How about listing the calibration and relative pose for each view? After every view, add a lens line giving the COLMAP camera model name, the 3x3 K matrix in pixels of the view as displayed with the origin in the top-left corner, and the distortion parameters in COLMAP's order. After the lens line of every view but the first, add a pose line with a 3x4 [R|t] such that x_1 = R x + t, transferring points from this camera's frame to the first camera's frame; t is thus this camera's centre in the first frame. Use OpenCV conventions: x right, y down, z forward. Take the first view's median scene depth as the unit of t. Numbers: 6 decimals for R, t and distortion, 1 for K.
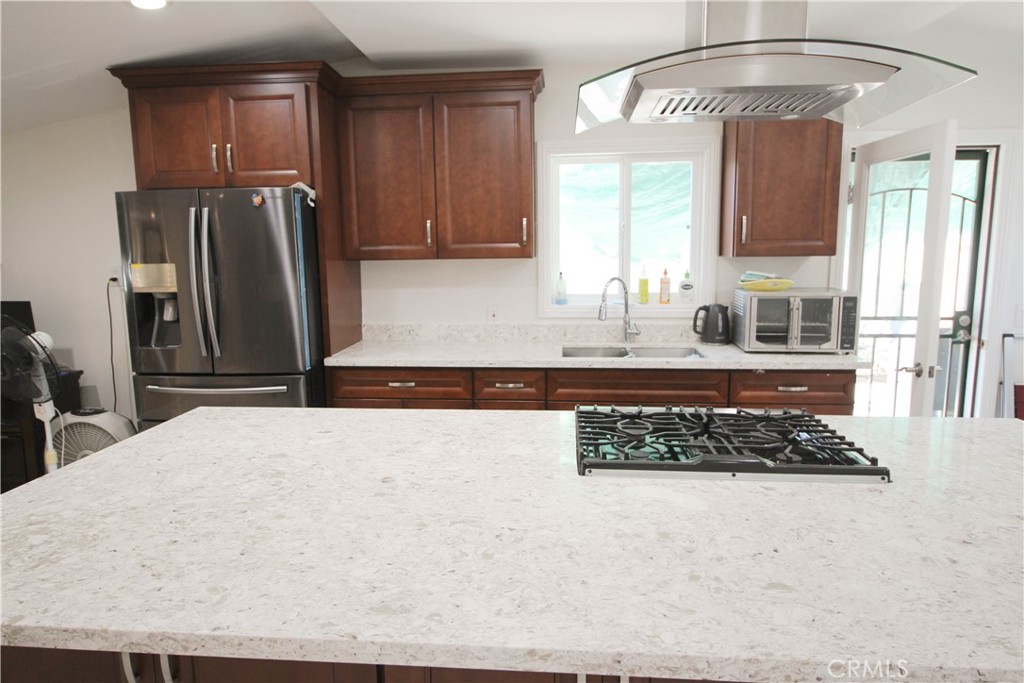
lens RADIAL K [[643.4, 0, 512.1], [0, 643.4, 340.6], [0, 0, 1]] dist [0.001965, -0.005438]
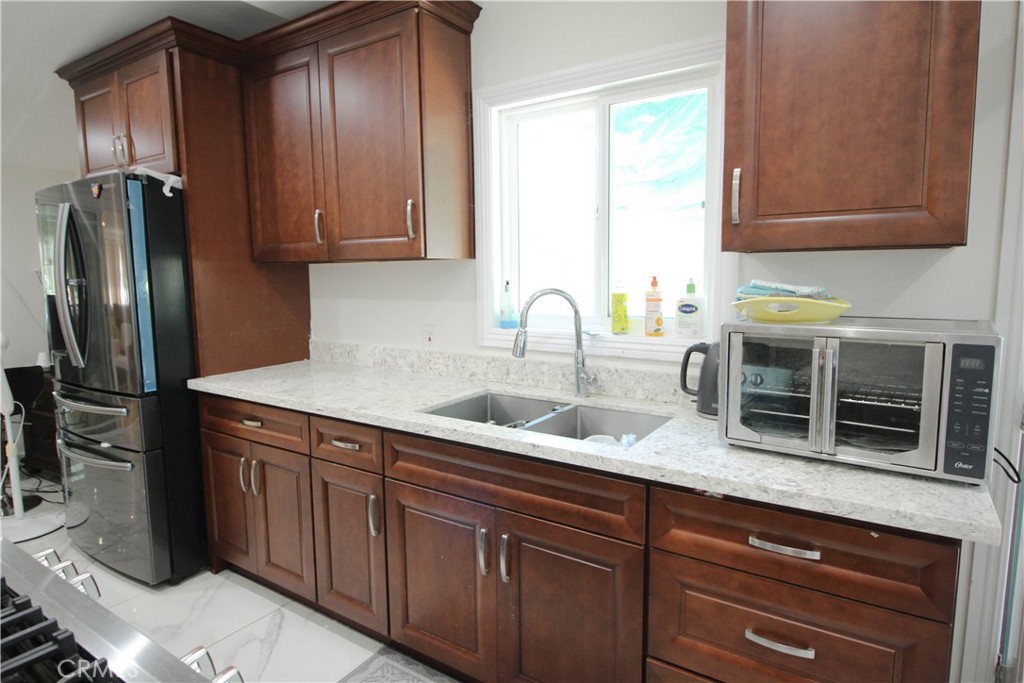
lens RADIAL K [[588.3, 0, 510.3], [0, 588.3, 338.1], [0, 0, 1]] dist [-0.001483, -0.006790]
pose [[0.875637, 0.057105, -0.479582, 0.431631], [-0.068619, 0.997622, -0.006498, -0.048443], [0.478070, 0.038598, 0.877473, 0.526758]]
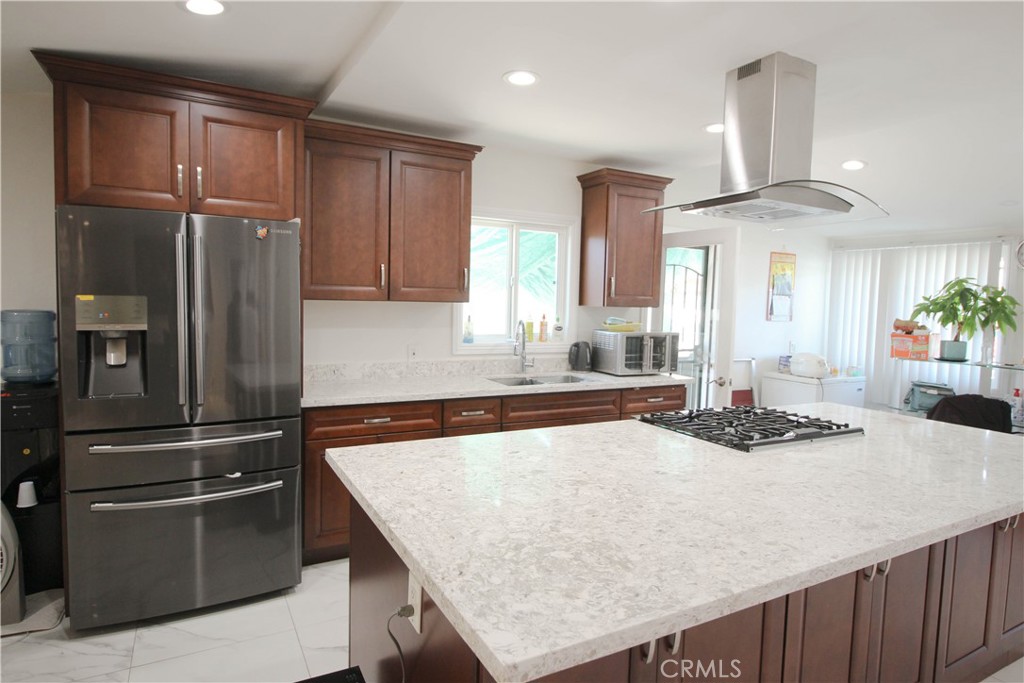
lens RADIAL K [[588.3, 0, 516.8], [0, 588.3, 341.3], [0, 0, 1]] dist [-0.001483, -0.006790]
pose [[0.826973, -0.006278, 0.562207, -0.516034], [0.045362, 0.997423, -0.055587, 0.004267], [-0.560409, 0.071472, 0.825126, 0.085564]]
